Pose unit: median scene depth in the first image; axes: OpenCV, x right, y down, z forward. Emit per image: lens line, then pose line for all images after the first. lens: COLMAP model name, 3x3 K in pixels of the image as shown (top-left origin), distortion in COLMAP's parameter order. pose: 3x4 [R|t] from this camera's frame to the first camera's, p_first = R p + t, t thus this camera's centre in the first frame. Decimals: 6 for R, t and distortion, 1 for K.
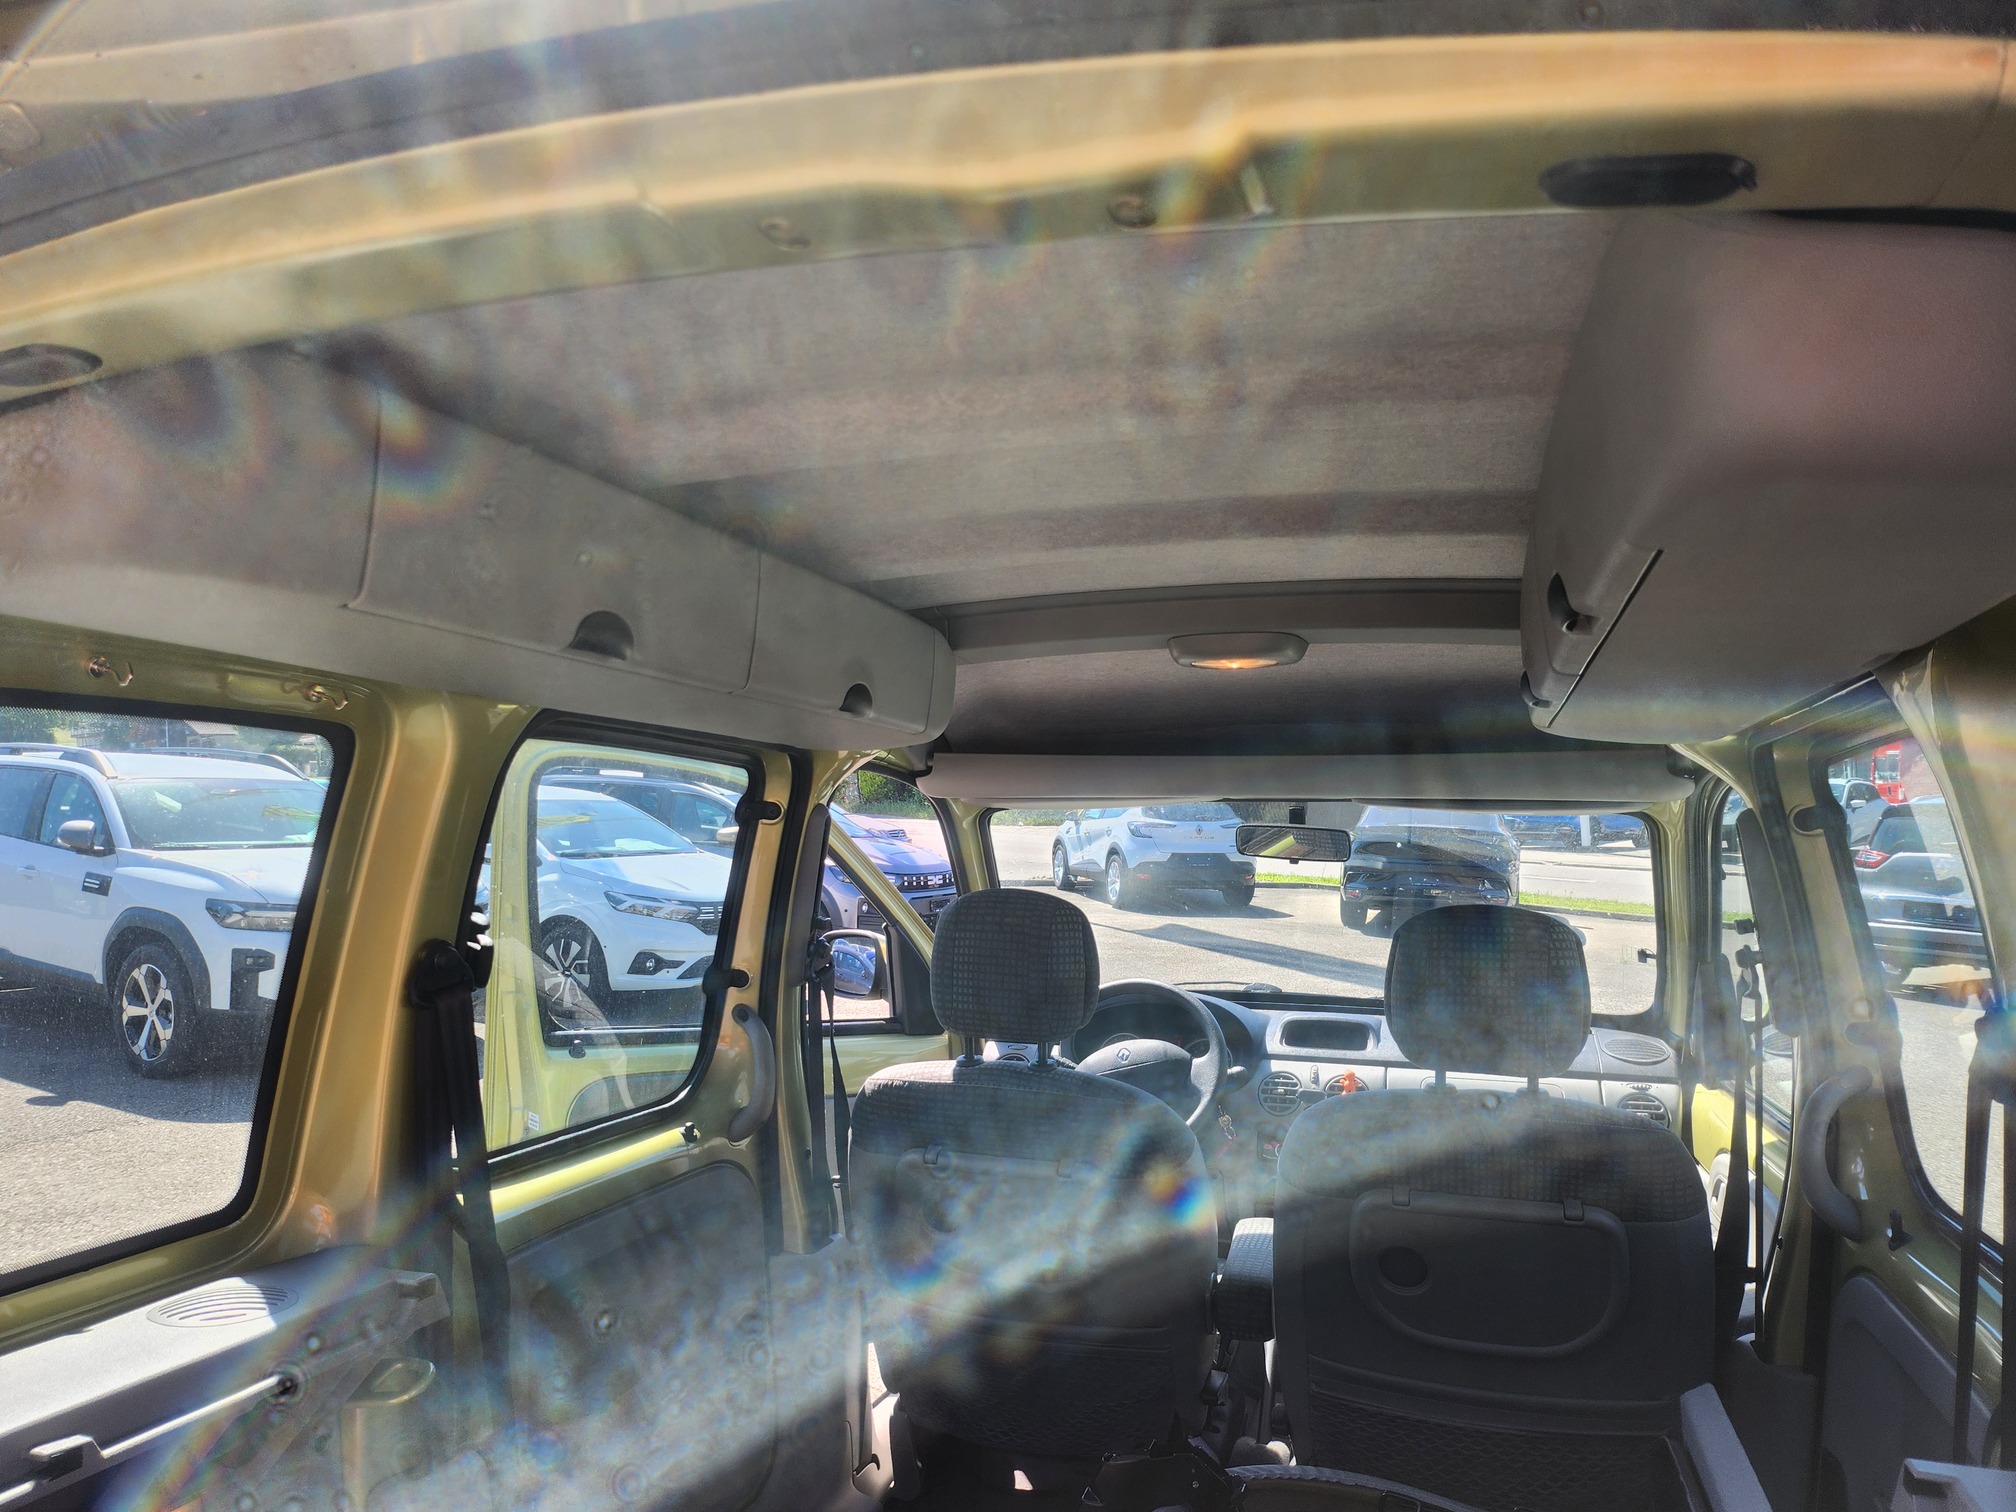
lens RADIAL K [[1419.3, 0, 1012.6], [0, 1419.3, 791.9], [0, 0, 1]] dist [0.043787, -0.017027]
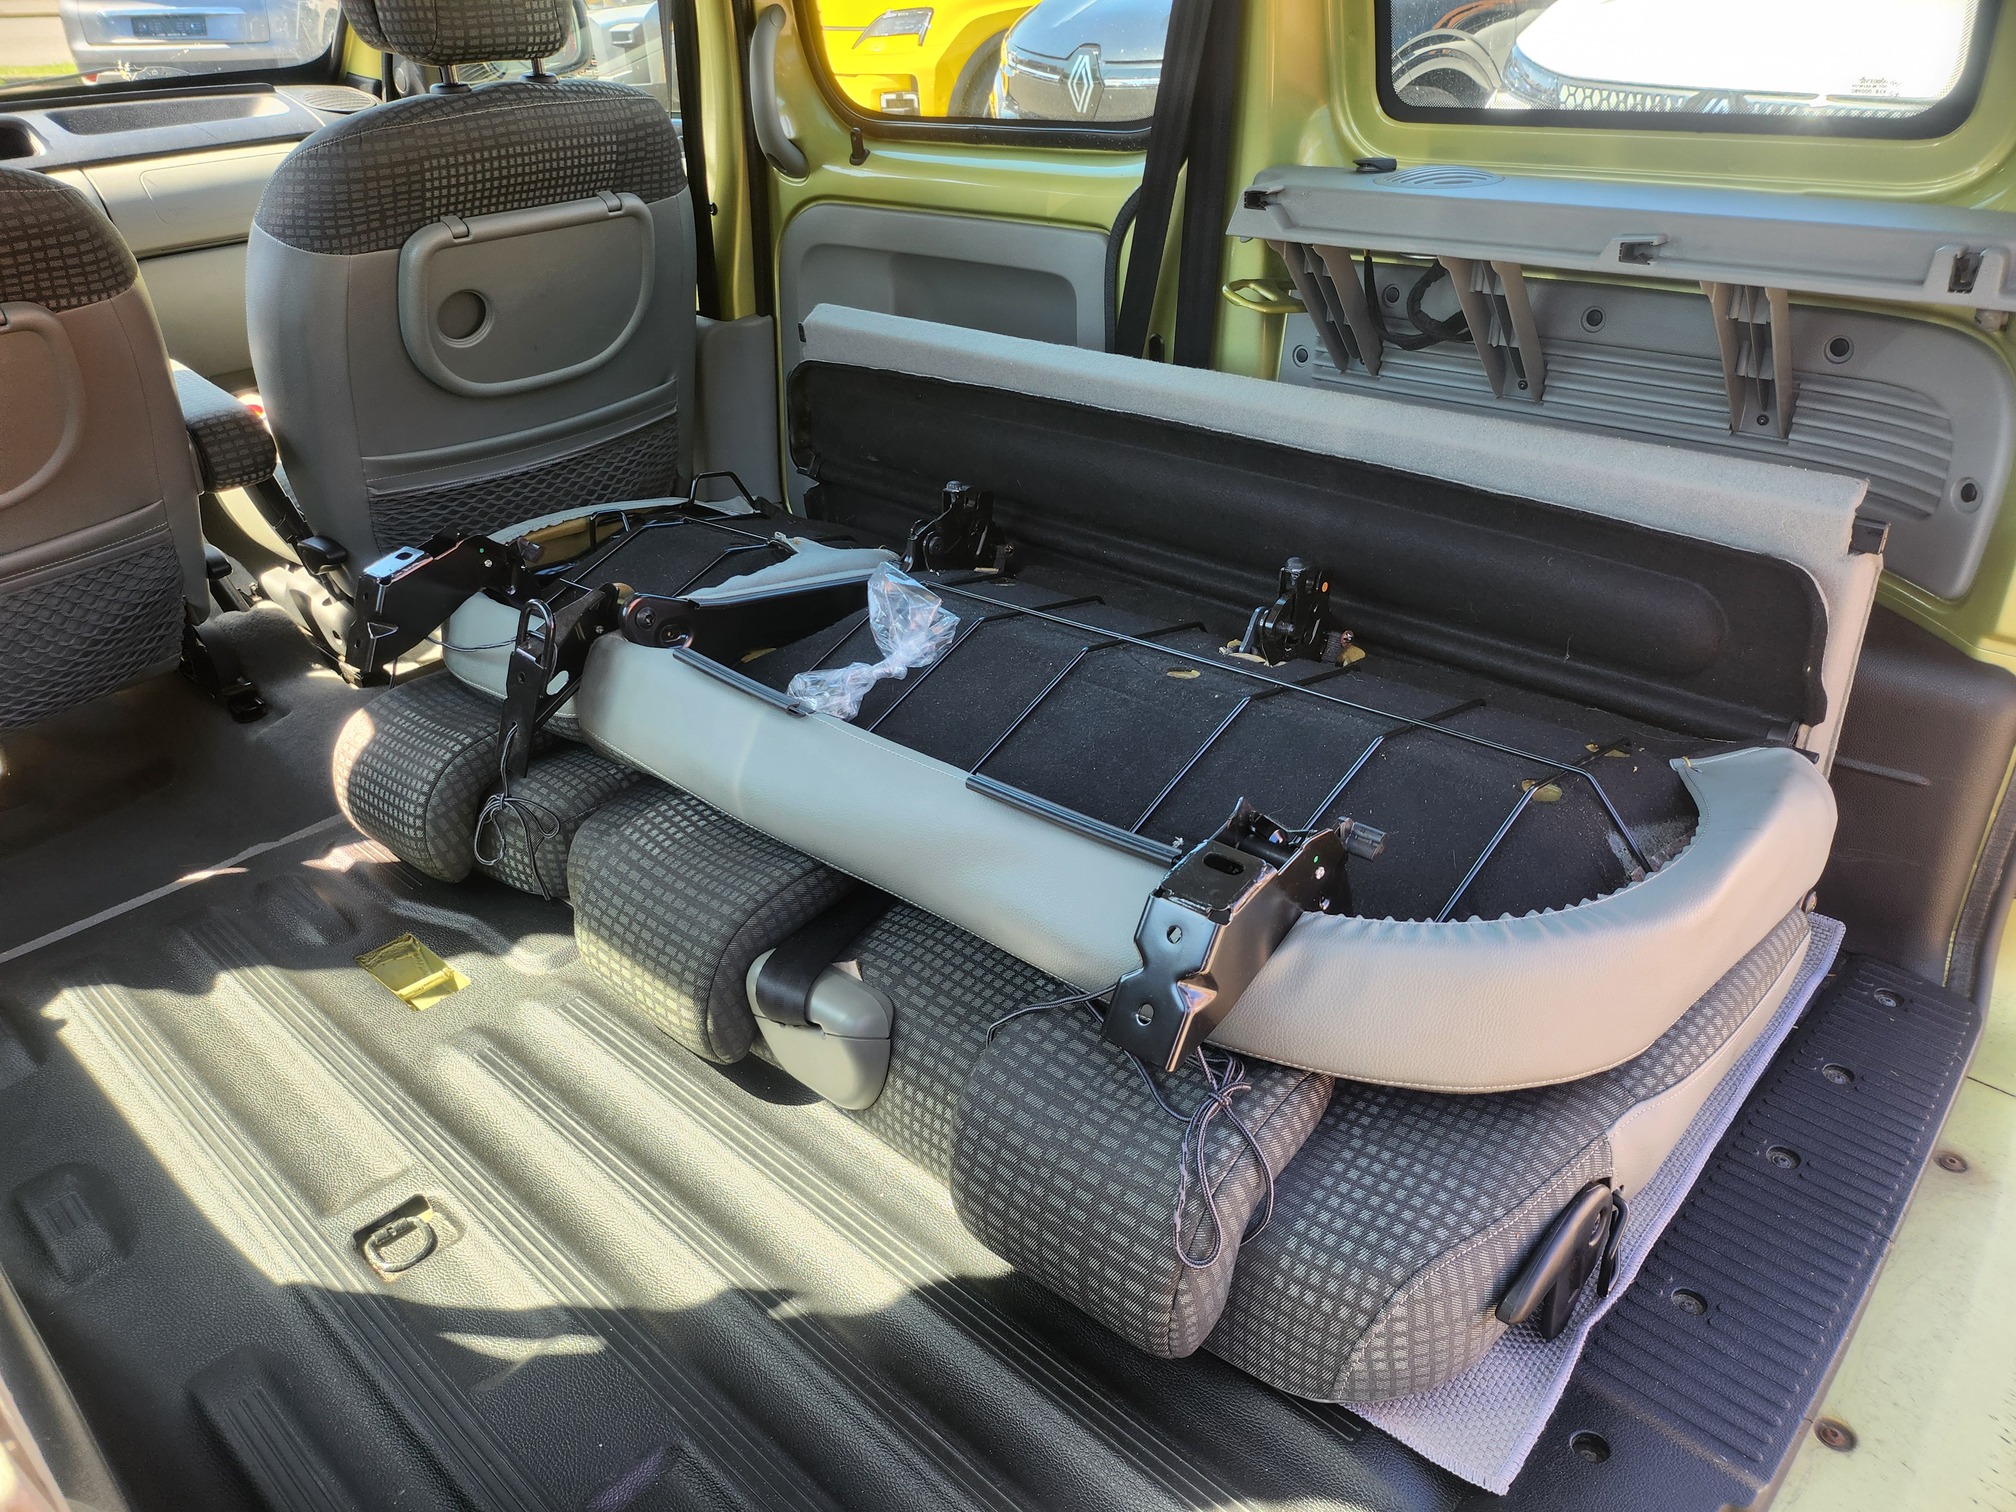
lens RADIAL K [[1416.4, 0, 994.3], [0, 1416.4, 776.4], [0, 0, 1]] dist [0.066090, -0.066774]
pose [[0.434505, -0.478712, 0.762915, -0.315392], [0.017817, 0.851457, 0.524122, 0.088978], [-0.900493, -0.214141, 0.378491, 0.235417]]
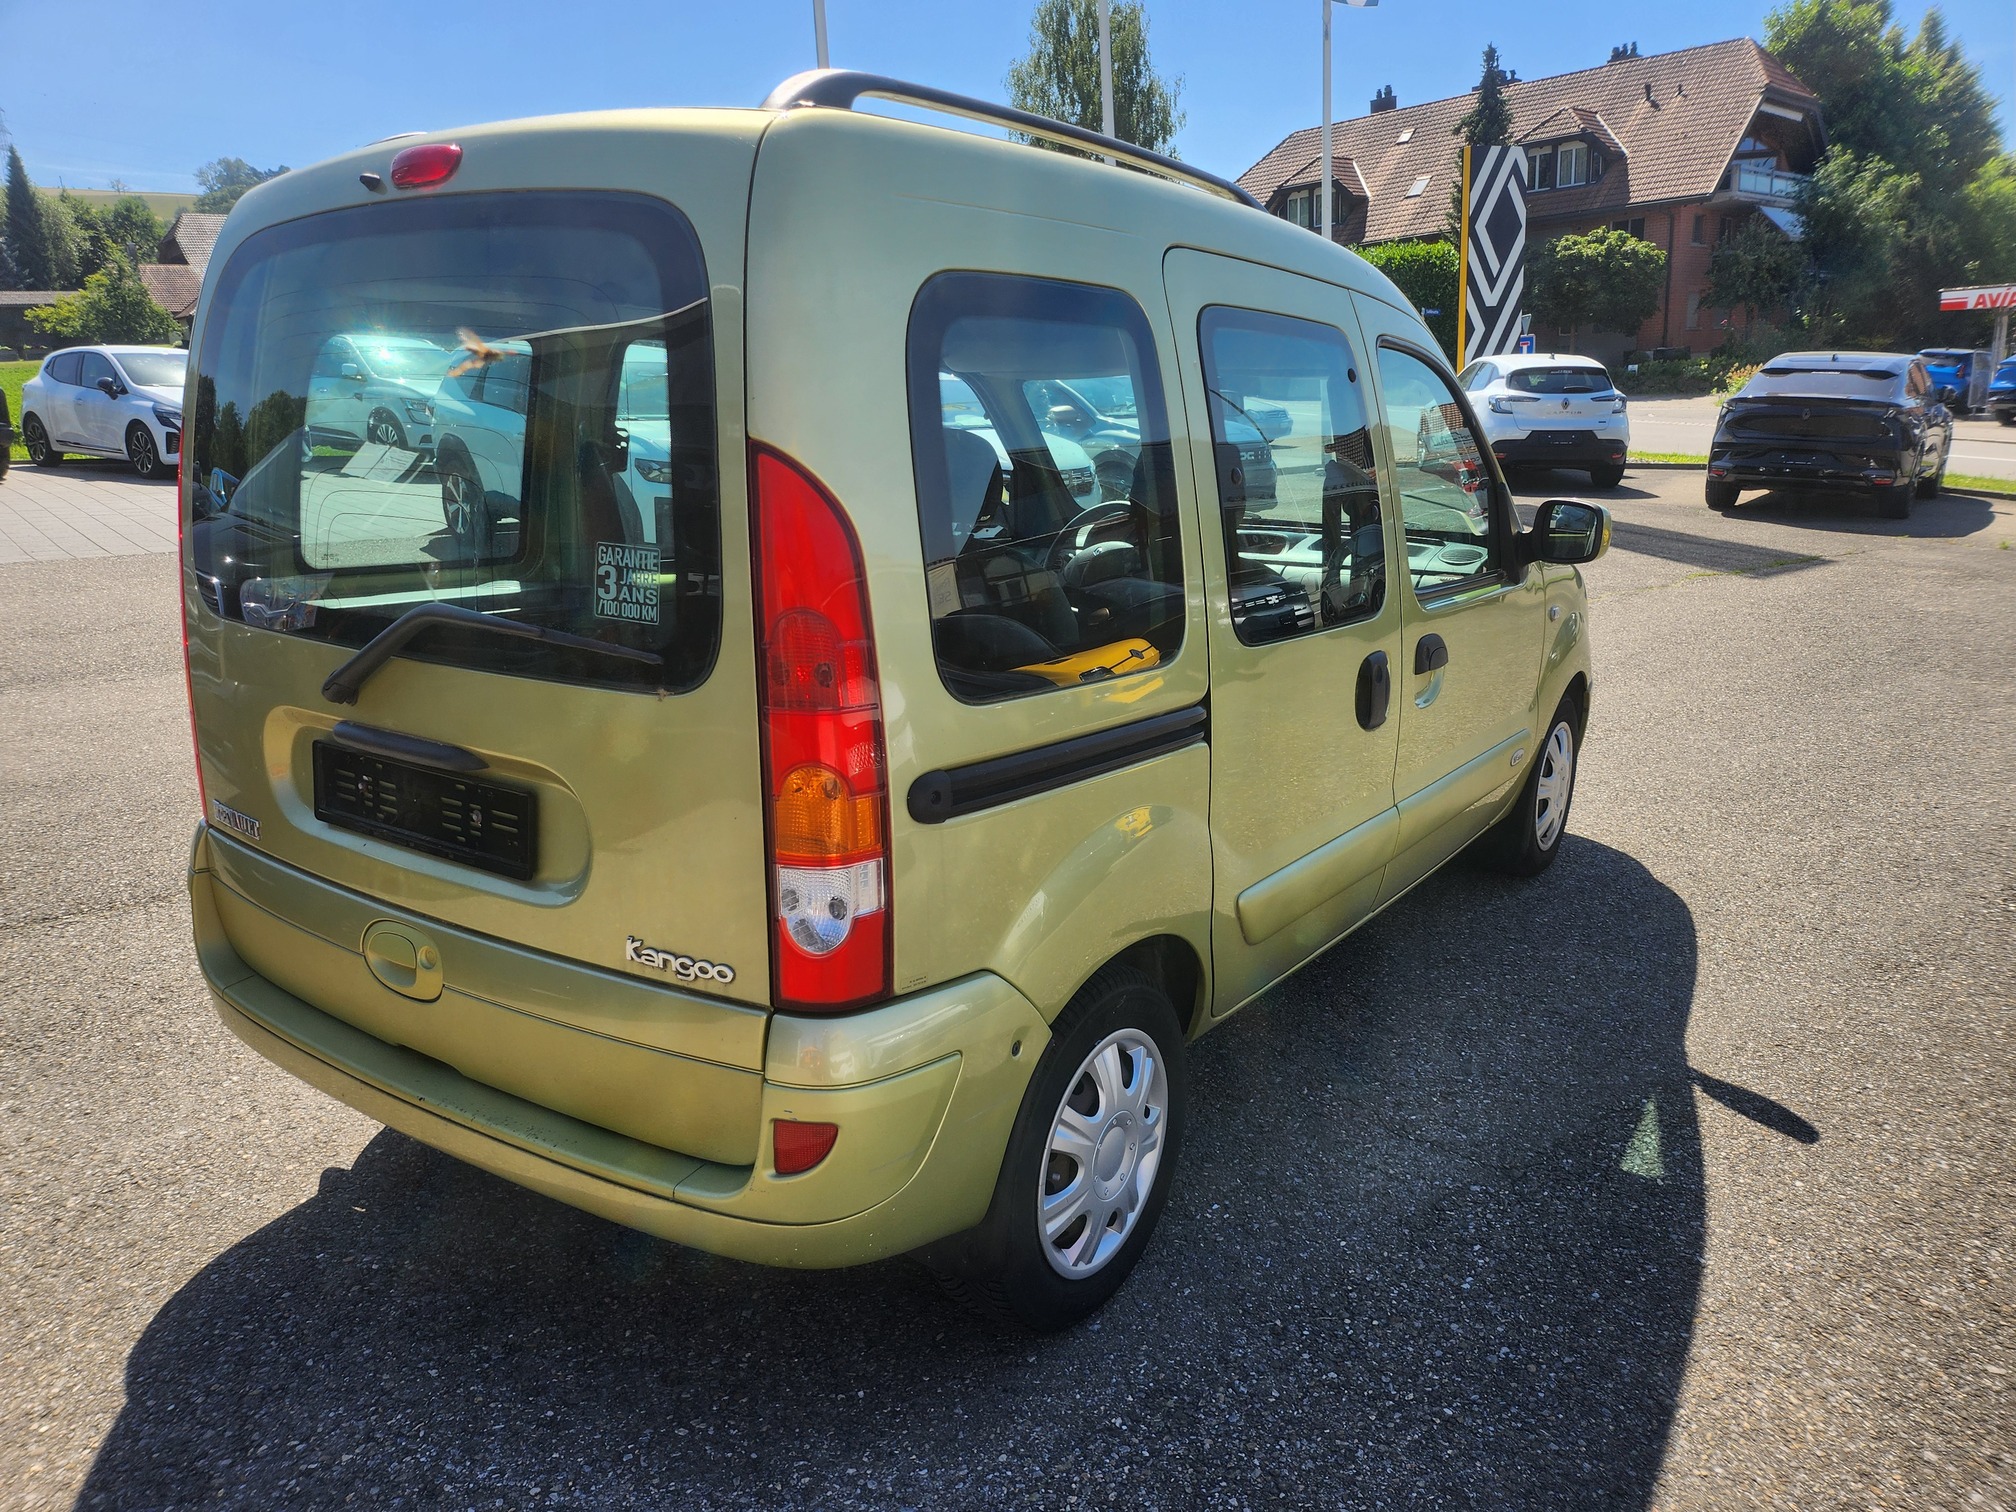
lens RADIAL K [[1416.4, 0, 1014.6], [0, 1416.4, 774.3], [0, 0, 1]] dist [0.066090, -0.066774]
pose [[0.957180, 0.072340, -0.280310, 0.493810], [0.006902, 0.962298, 0.271911, 0.005062], [0.289412, -0.262203, 0.920592, -0.532245]]
